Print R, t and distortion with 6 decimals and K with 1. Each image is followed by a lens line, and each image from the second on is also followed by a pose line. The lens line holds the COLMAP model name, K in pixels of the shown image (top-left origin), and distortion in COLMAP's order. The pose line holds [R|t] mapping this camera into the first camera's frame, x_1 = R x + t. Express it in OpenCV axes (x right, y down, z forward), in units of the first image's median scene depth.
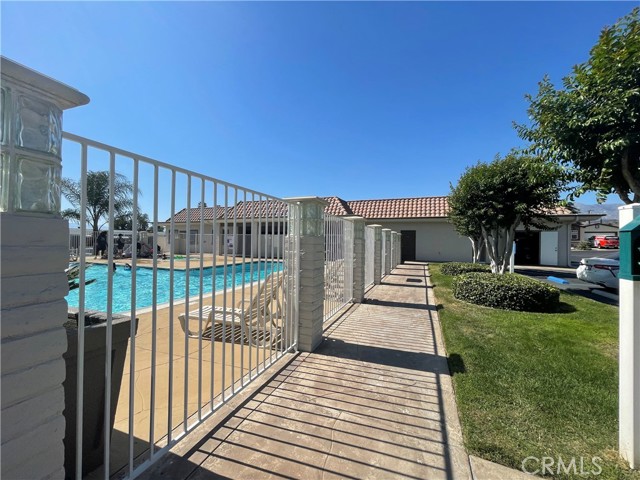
lens RADIAL K [[257.7, 0, 321.6], [0, 257.7, 238.9], [0, 0, 1]] dist [0.016266, -0.000155]
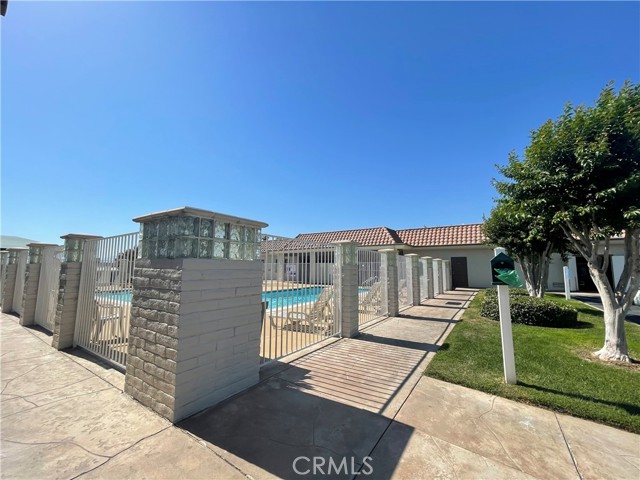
lens RADIAL K [[259.9, 0, 319.4], [0, 259.9, 239.1], [0, 0, 1]] dist [-0.000099, 0.001271]
pose [[0.975396, -0.033435, -0.217909, 0.105449], [0.010286, 0.994258, -0.106509, 0.000780], [0.220219, 0.101647, 0.970140, -0.474874]]
